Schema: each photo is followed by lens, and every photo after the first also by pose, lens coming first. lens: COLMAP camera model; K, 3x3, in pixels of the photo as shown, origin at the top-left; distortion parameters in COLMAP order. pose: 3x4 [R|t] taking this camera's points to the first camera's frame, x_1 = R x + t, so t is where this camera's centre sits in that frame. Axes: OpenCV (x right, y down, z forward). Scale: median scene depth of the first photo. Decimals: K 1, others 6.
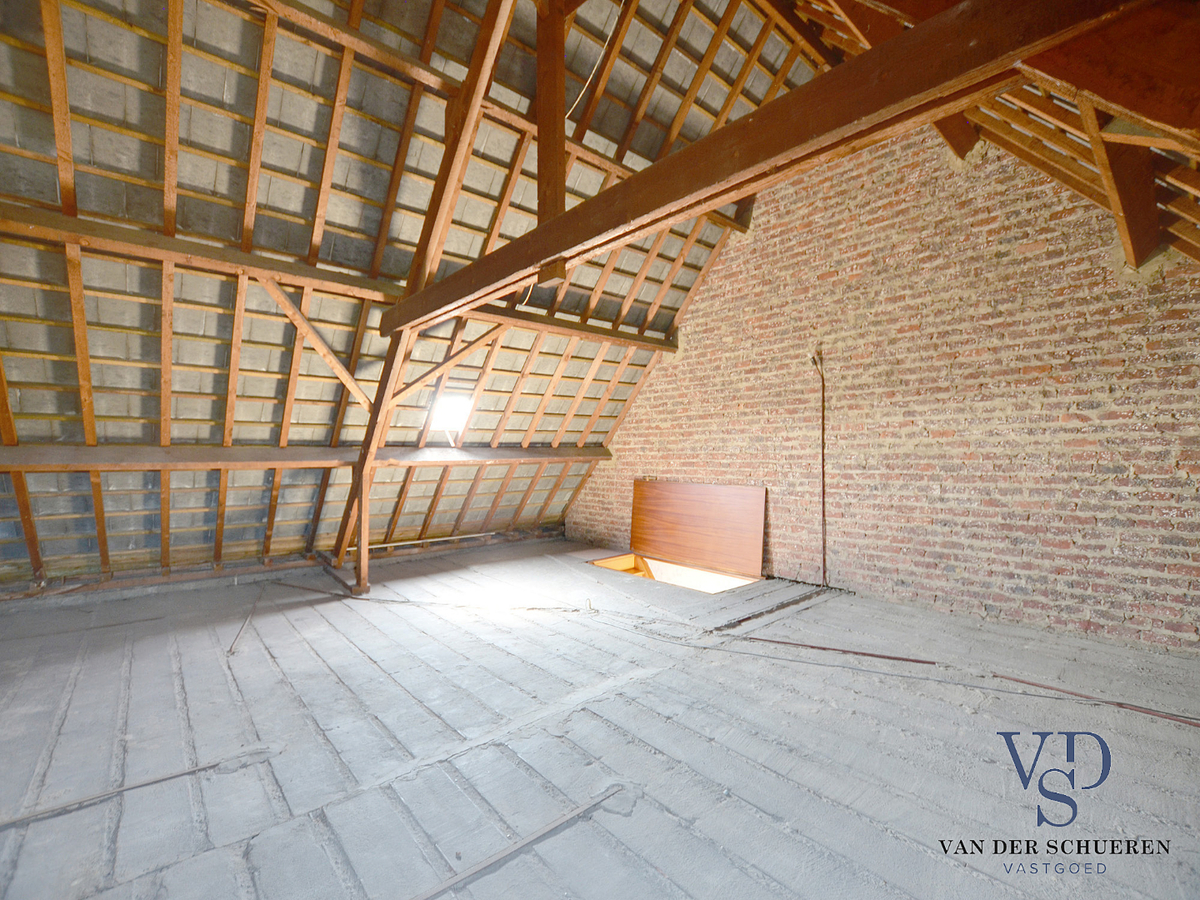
lens RADIAL K [[526.4, 0, 601.2], [0, 526.4, 453.2], [0, 0, 1]] dist [-0.039208, 0.007119]
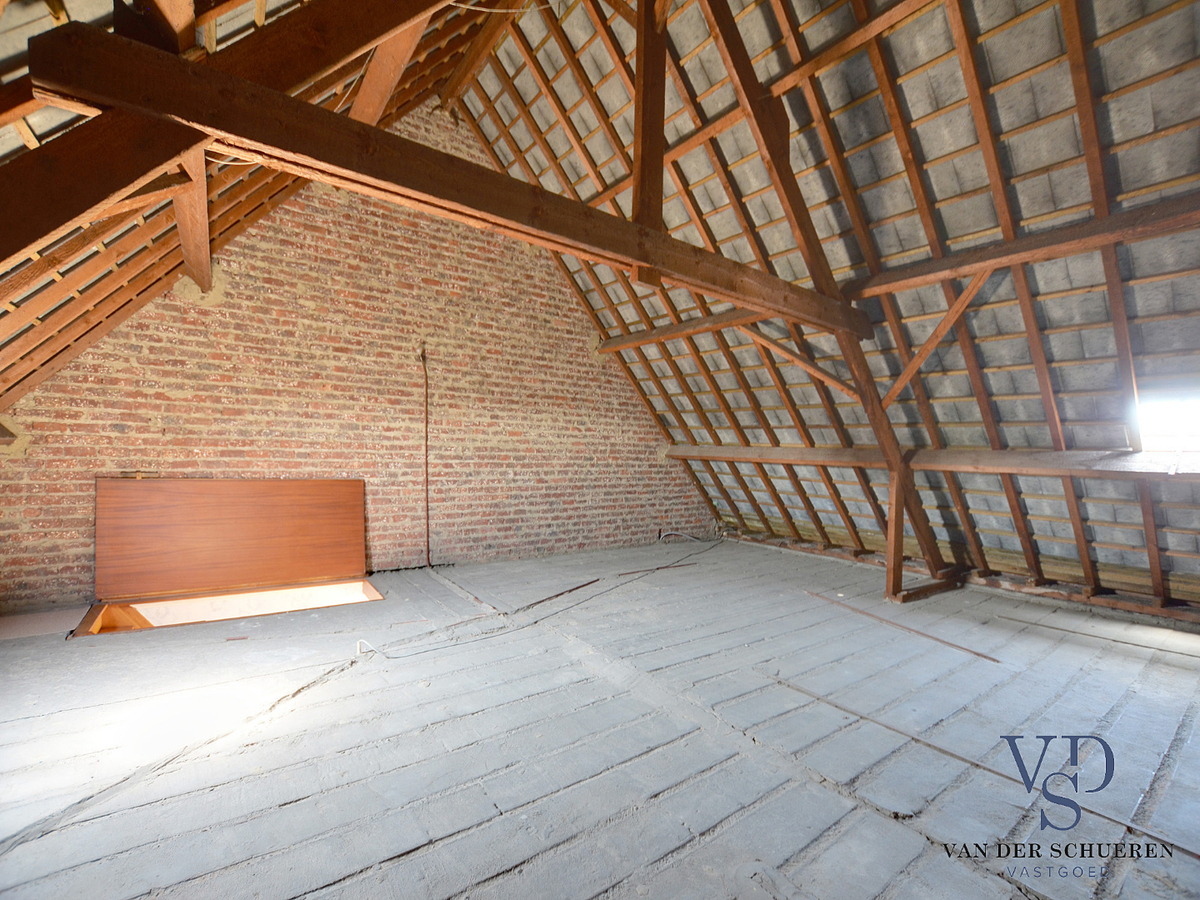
lens RADIAL K [[526.4, 0, 601.9], [0, 526.4, 452.3], [0, 0, 1]] dist [-0.039208, 0.007119]
pose [[0.093511, 0.005430, 0.995603, -0.675548], [-0.028640, 0.999586, -0.002761, 0.008978], [-0.995206, -0.028256, 0.093628, 0.577352]]
